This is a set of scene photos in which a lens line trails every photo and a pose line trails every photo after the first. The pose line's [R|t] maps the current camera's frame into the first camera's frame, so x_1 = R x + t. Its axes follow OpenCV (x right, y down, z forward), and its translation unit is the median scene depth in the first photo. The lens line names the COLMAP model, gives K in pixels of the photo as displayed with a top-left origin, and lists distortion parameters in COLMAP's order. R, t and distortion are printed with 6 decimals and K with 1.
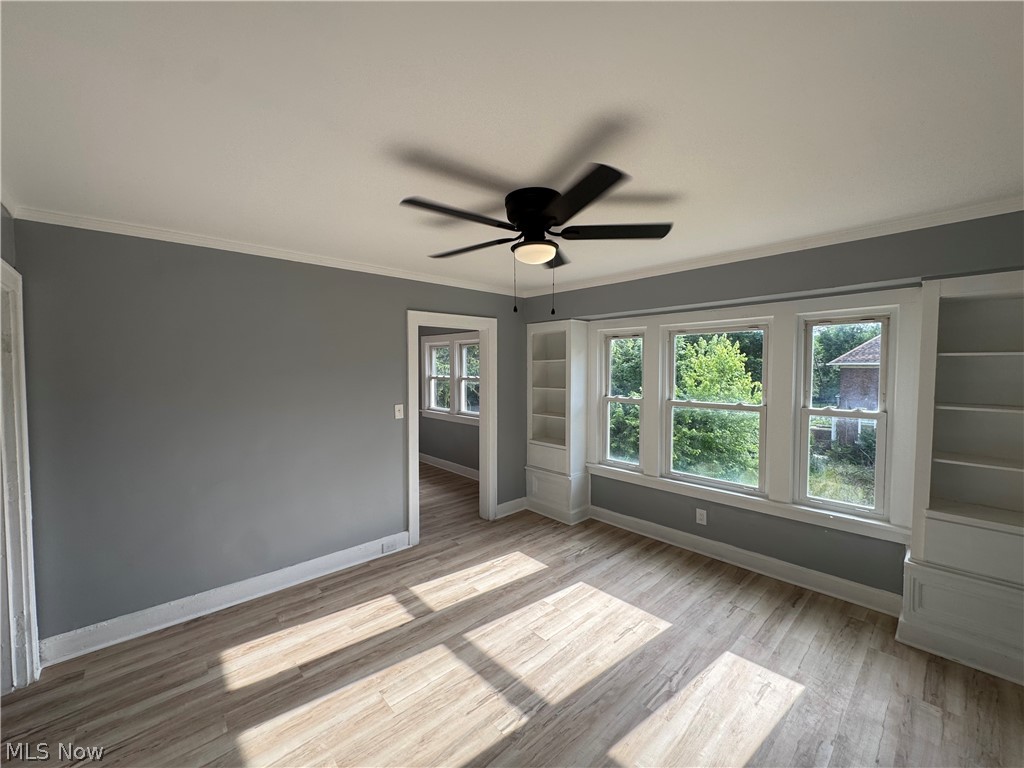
lens RADIAL K [[410.4, 0, 513.2], [0, 410.4, 382.1], [0, 0, 1]] dist [-0.005346, 0.000523]
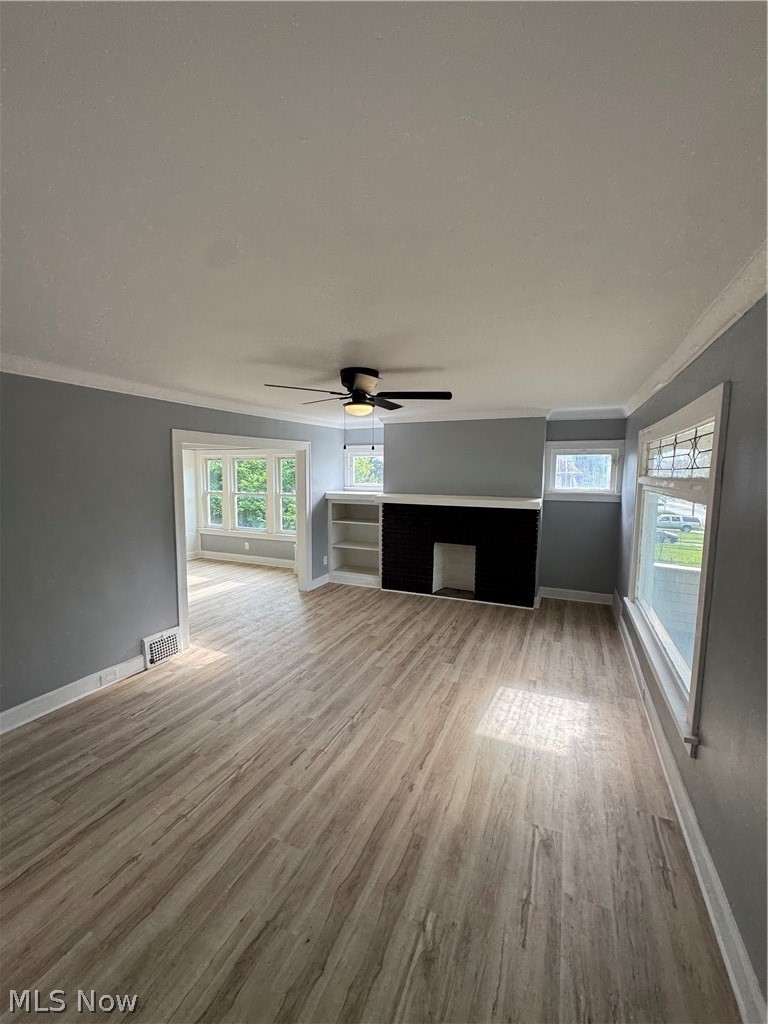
lens RADIAL K [[410.4, 0, 384.9], [0, 410.4, 511.7], [0, 0, 1]] dist [-0.005346, 0.000523]
pose [[0.916418, -0.032447, 0.398905, 0.273759], [0.007840, 0.997972, 0.063164, 0.017681], [-0.400146, -0.054757, 0.914814, -1.281528]]
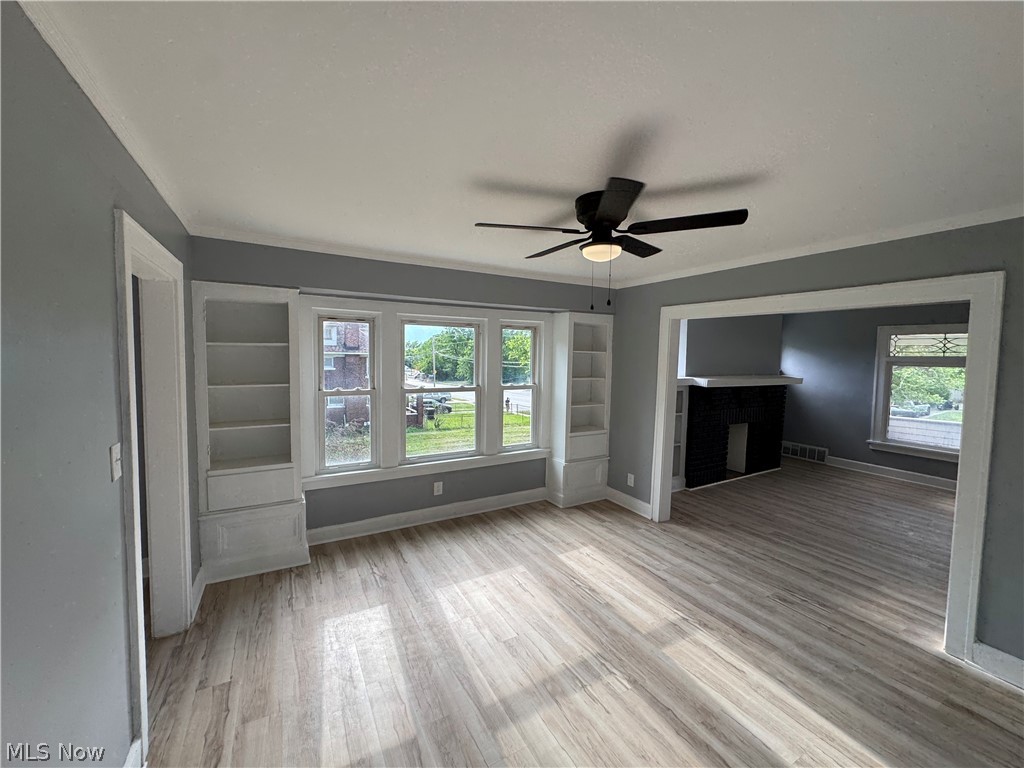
lens RADIAL K [[410.4, 0, 513.2], [0, 410.4, 382.1], [0, 0, 1]] dist [-0.005346, 0.000523]
pose [[0.221374, -0.054662, 0.973656, -0.590953], [0.022827, 0.998445, 0.050864, -0.018155], [-0.974922, 0.010966, 0.222277, 0.550140]]
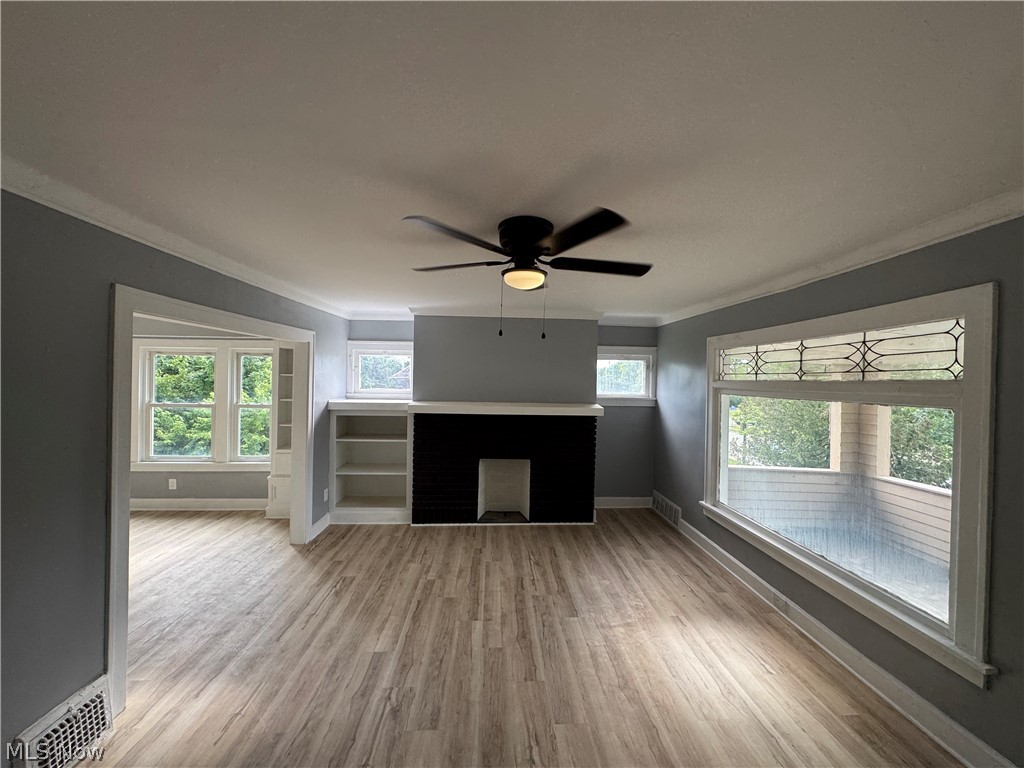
lens RADIAL K [[410.4, 0, 513.2], [0, 410.4, 382.1], [0, 0, 1]] dist [-0.005346, 0.000523]
pose [[0.634997, 0.007431, 0.772479, 0.112060], [0.012411, 0.999727, -0.019820, 0.016950], [-0.772415, 0.022173, 0.634731, -0.835994]]
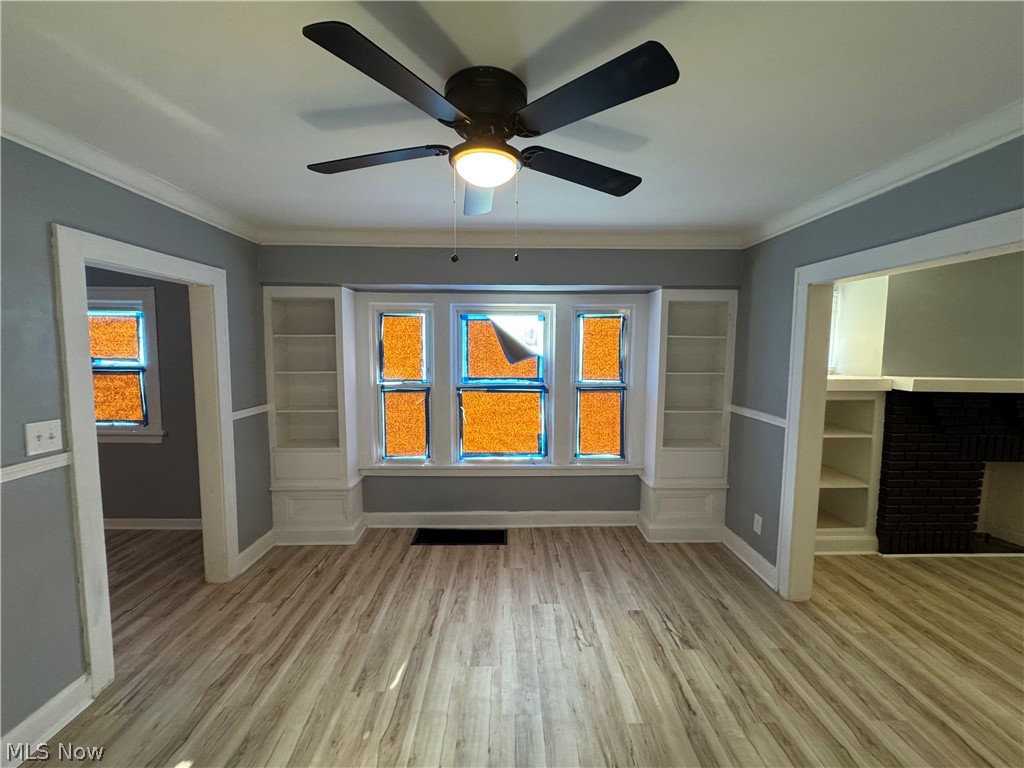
lens RADIAL K [[403.4, 0, 512.0], [0, 403.4, 384.0], [0, 0, 1]] dist [-0.007415, 0.000140]
pose [[0.670094, -0.056038, 0.740158, -0.258984], [0.020483, 0.998162, 0.057028, -0.003328], [-0.741993, -0.023053, 0.670011, 0.293294]]
